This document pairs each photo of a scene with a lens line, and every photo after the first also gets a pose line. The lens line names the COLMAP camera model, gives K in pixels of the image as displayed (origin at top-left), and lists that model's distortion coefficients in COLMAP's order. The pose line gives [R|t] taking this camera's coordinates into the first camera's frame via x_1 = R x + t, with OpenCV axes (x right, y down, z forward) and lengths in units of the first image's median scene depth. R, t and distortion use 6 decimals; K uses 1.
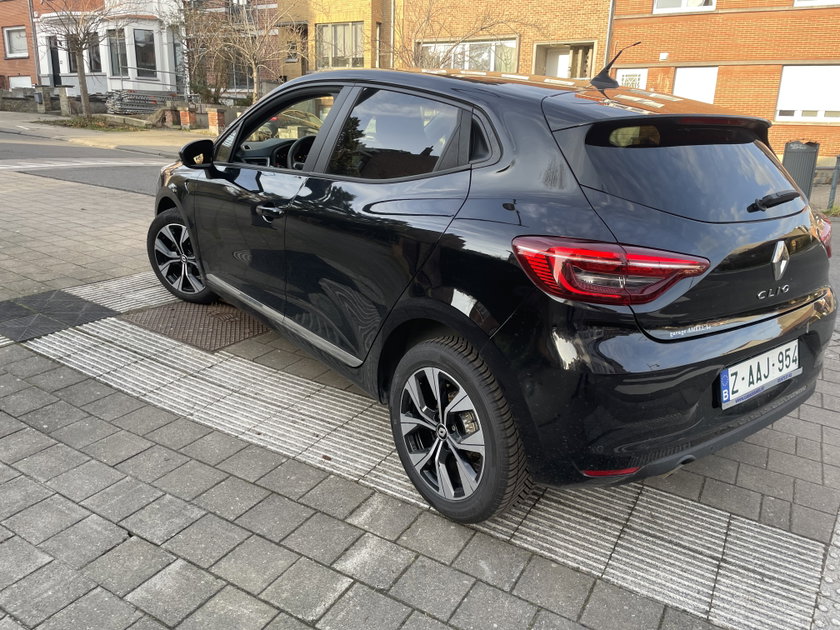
lens RADIAL K [[640.2, 0, 433.5], [0, 640.2, 315.6], [0, 0, 1]] dist [0.081788, -0.109675]
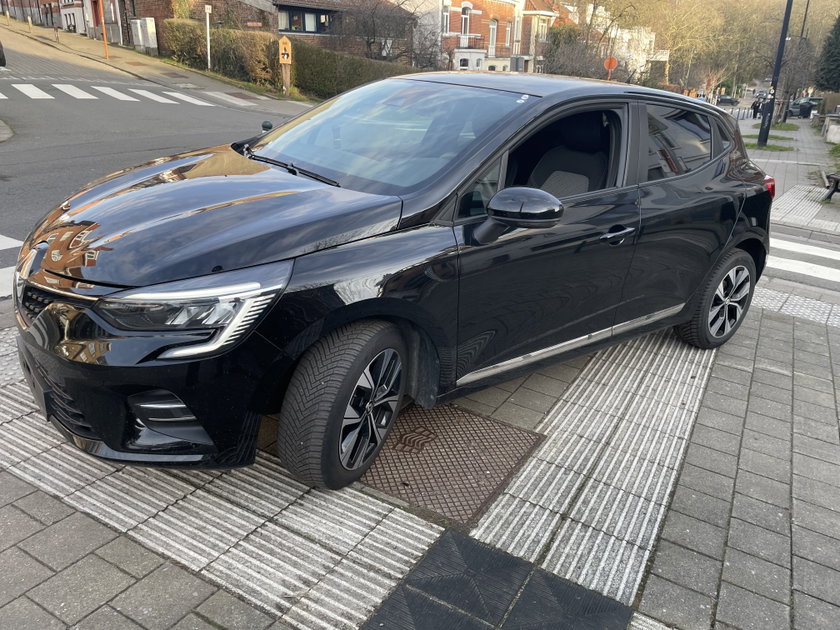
lens RADIAL K [[640.2, 0, 430.8], [0, 640.2, 310.3], [0, 0, 1]] dist [0.081788, -0.109675]
pose [[-0.010044, -0.404834, 0.914335, -1.052911], [0.238723, 0.886971, 0.395341, -0.452840], [-0.971036, 0.222244, 0.087735, 1.070096]]
